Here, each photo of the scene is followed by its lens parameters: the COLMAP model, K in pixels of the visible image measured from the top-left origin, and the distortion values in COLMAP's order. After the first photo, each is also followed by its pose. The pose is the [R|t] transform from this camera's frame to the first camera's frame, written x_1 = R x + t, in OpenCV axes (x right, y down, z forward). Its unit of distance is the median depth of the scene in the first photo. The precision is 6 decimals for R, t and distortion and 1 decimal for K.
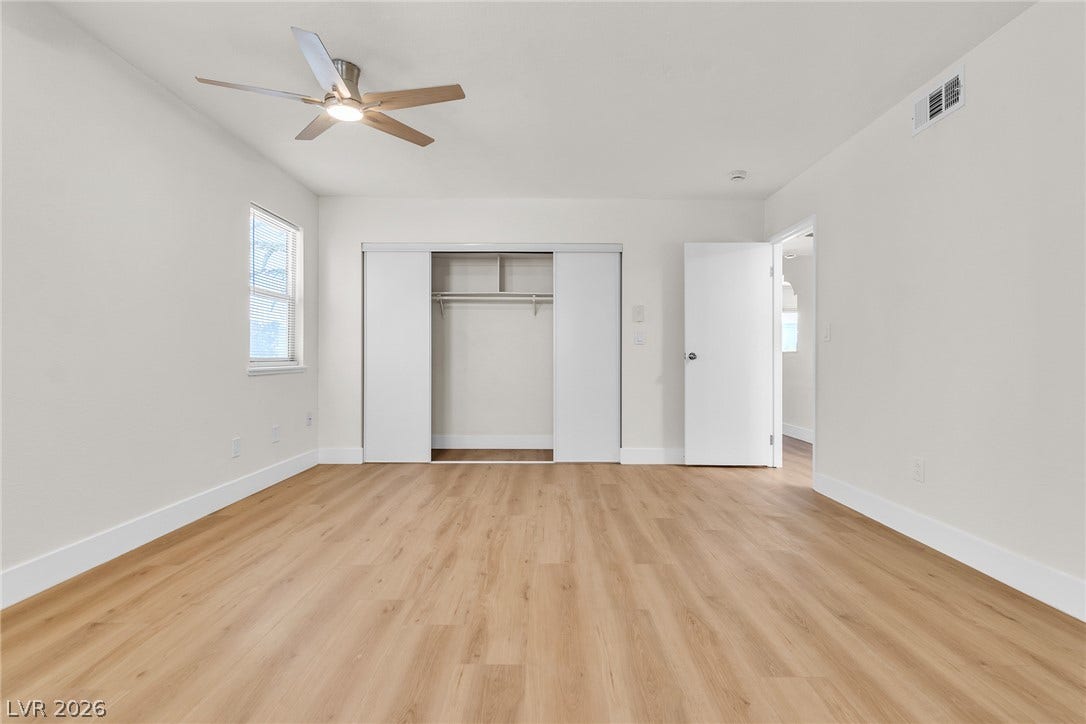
lens RADIAL K [[496.7, 0, 542.8], [0, 496.7, 360.3], [0, 0, 1]] dist [-0.001314, -0.000240]
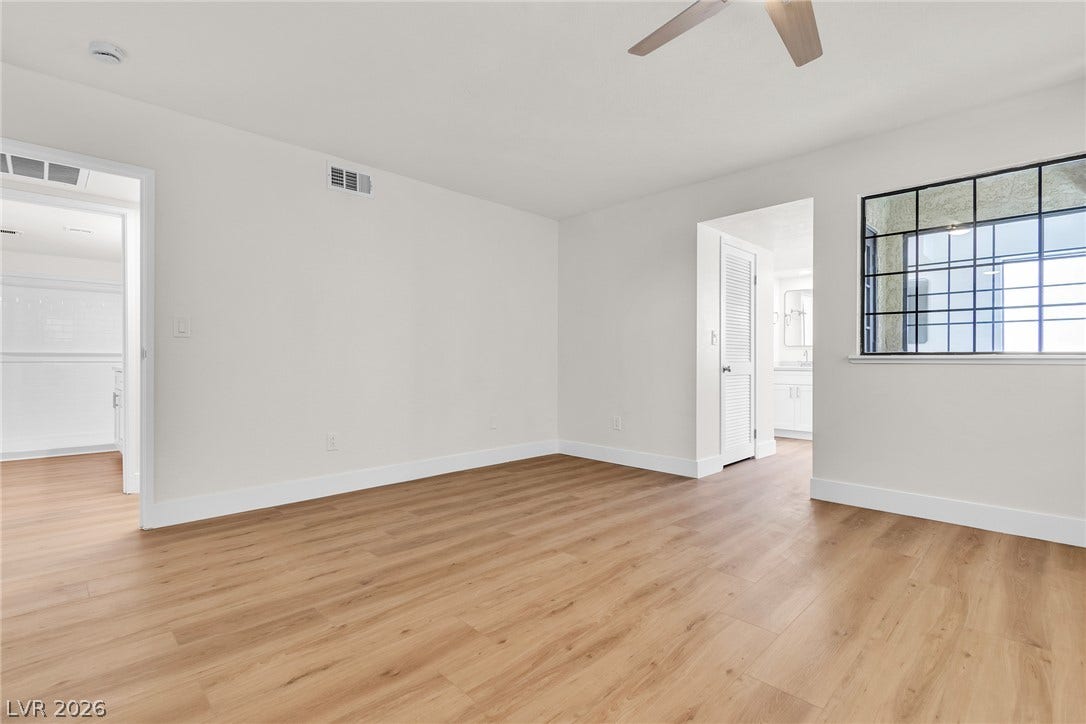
lens RADIAL K [[496.7, 0, 542.2], [0, 496.7, 361.2], [0, 0, 1]] dist [-0.001314, -0.000240]
pose [[-0.699891, -0.006592, 0.714220, -0.693610], [-0.002307, 0.999973, 0.006969, -0.011506], [-0.714246, 0.003229, -0.699887, 1.773403]]
